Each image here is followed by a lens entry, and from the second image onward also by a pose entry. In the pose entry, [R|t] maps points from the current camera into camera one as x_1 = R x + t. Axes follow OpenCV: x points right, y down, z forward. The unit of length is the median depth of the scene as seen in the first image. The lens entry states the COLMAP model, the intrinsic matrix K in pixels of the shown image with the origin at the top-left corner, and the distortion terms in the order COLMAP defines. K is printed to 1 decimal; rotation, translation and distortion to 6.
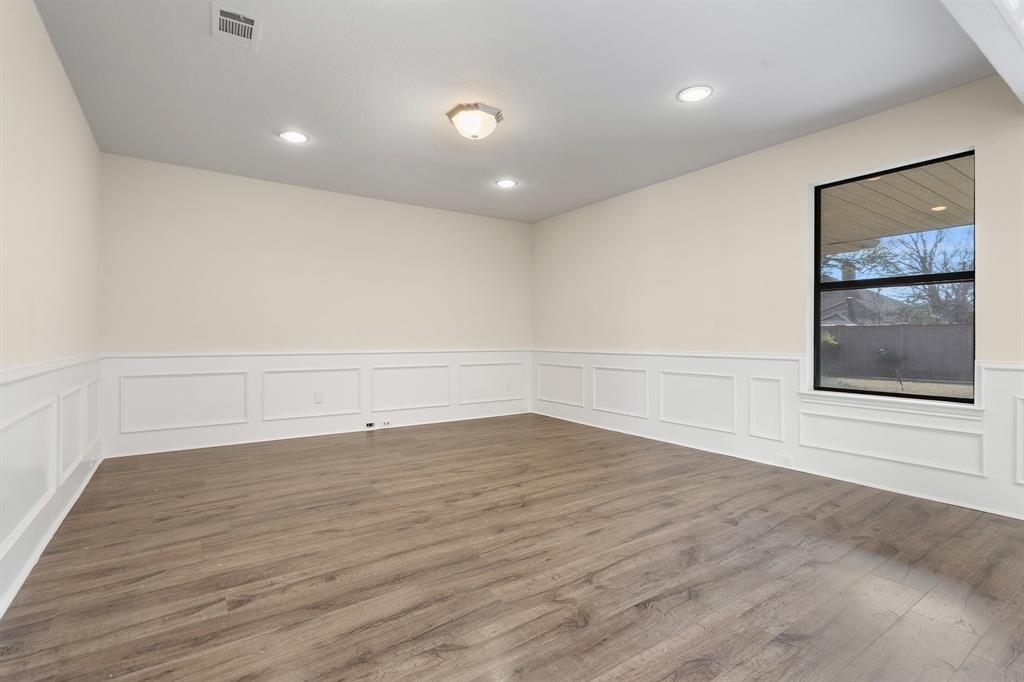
lens RADIAL K [[475.6, 0, 510.9], [0, 475.6, 339.2], [0, 0, 1]] dist [0.000632, 0.000159]
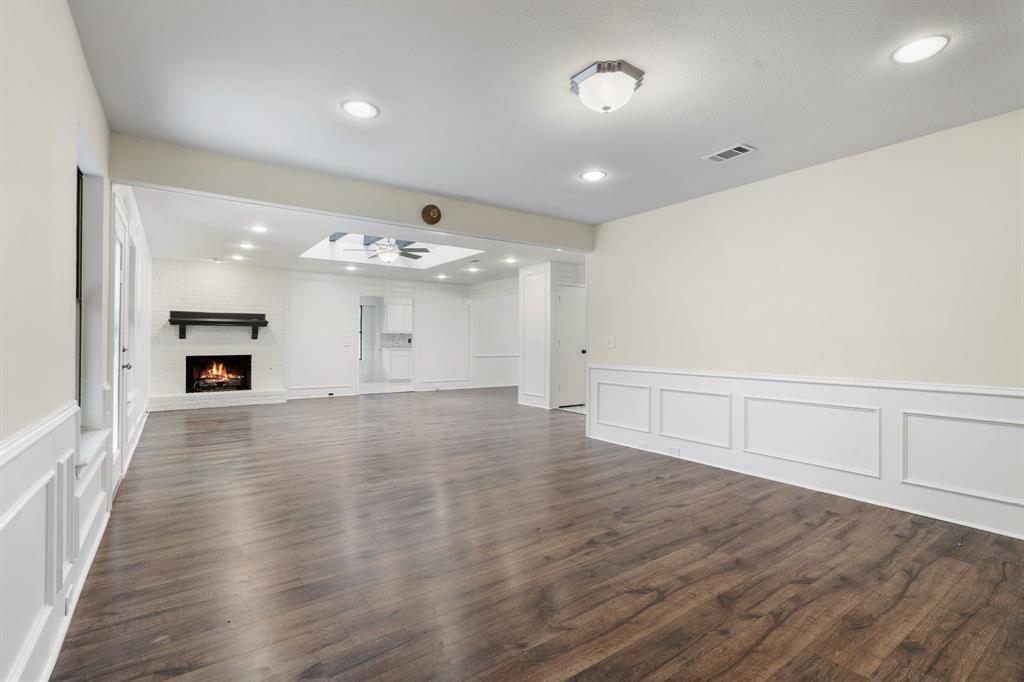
lens RADIAL K [[475.6, 0, 513.0], [0, 475.6, 339.0], [0, 0, 1]] dist [0.000632, 0.000159]
pose [[-0.999851, -0.004980, -0.016502, 0.098938], [-0.004977, 0.999988, -0.000231, -0.060565], [0.016503, -0.000149, -0.999864, 2.031306]]
